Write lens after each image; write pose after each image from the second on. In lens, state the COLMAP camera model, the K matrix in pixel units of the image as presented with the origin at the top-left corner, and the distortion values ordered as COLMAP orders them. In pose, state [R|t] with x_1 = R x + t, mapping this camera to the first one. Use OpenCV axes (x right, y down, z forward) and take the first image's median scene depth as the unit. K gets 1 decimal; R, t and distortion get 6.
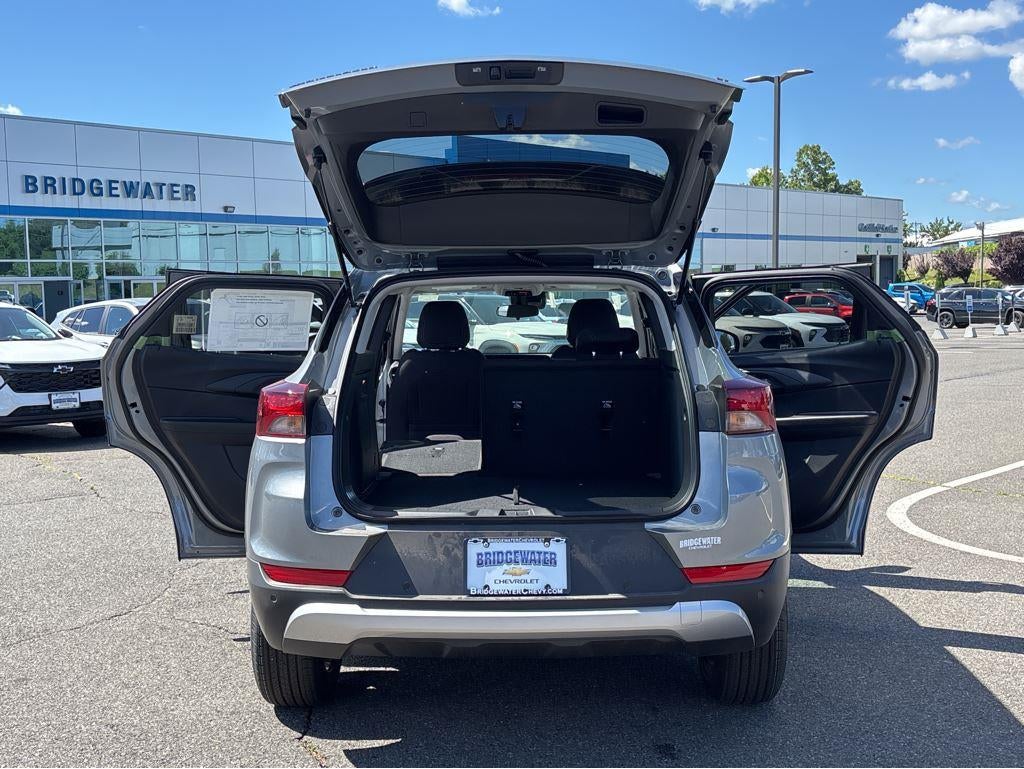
lens RADIAL K [[1146.6, 0, 514.2], [0, 1146.6, 378.1], [0, 0, 1]] dist [0.122772, -0.349764]
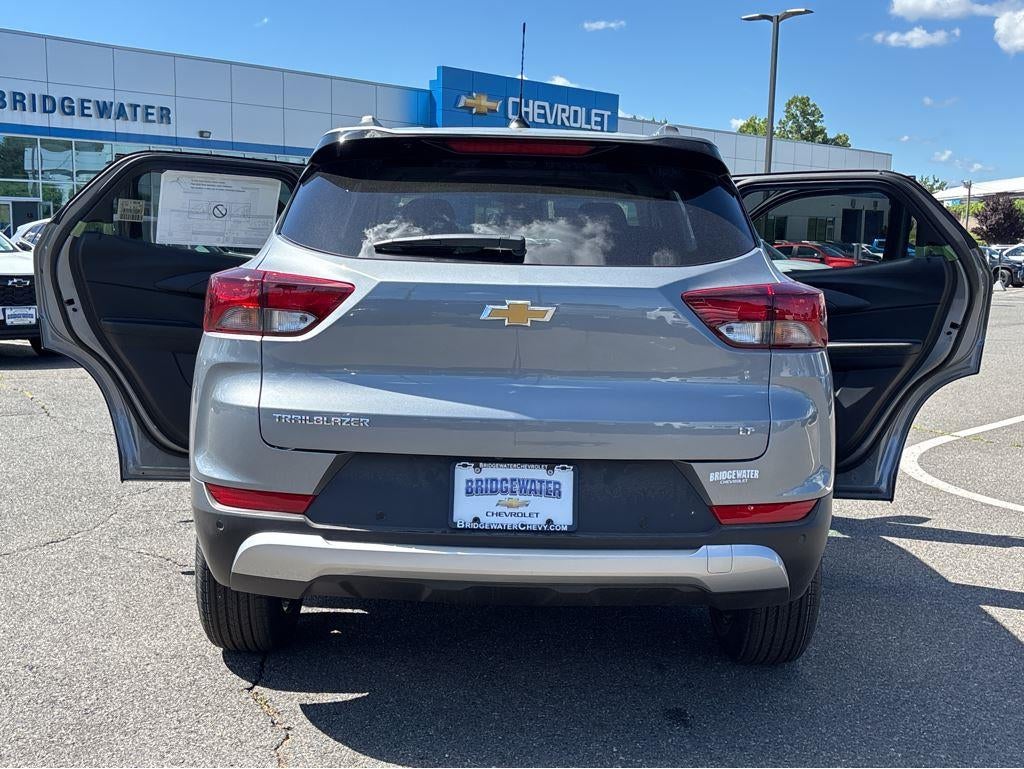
lens RADIAL K [[1157.3, 0, 512.0], [0, 1157.3, 384.5], [0, 0, 1]] dist [0.069956, -0.148743]
pose [[0.999204, 0.034956, 0.019202, -0.012053], [-0.035934, 0.997935, 0.053232, 0.025816], [-0.017302, -0.053880, 0.998398, 0.114164]]
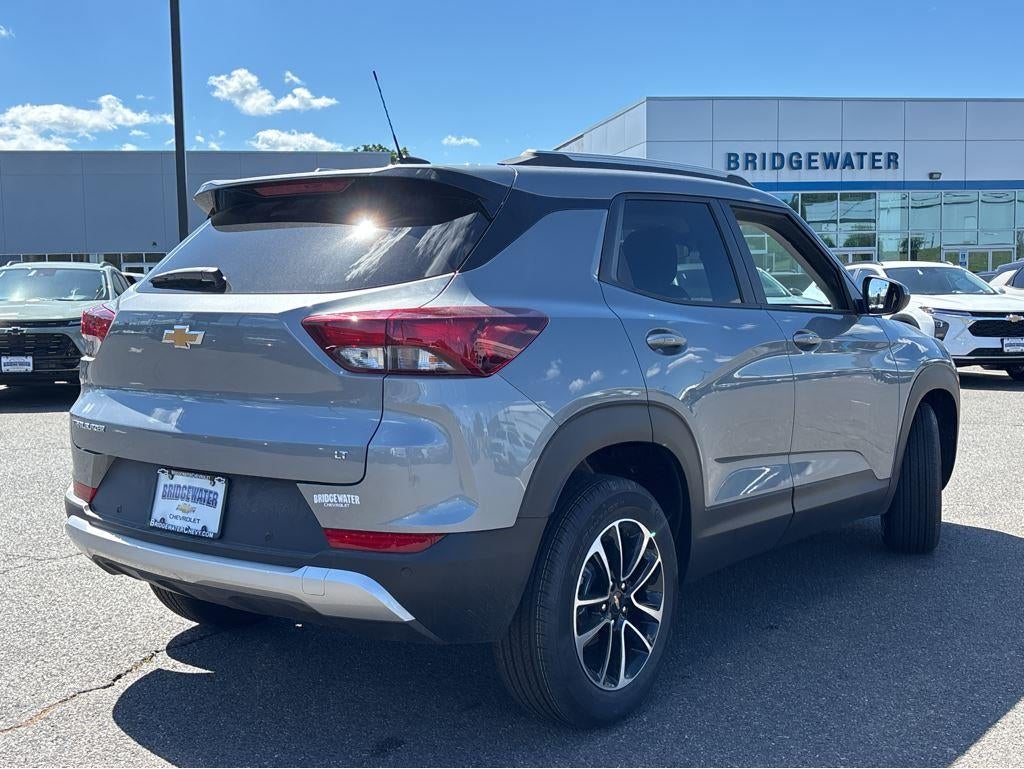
lens RADIAL K [[1146.6, 0, 514.2], [0, 1146.6, 378.1], [0, 0, 1]] dist [0.122772, -0.349764]
pose [[0.811299, 0.054574, -0.582078, 0.509847], [-0.041549, 0.998498, 0.035706, 0.013401], [0.583153, -0.004784, 0.812349, 0.272034]]
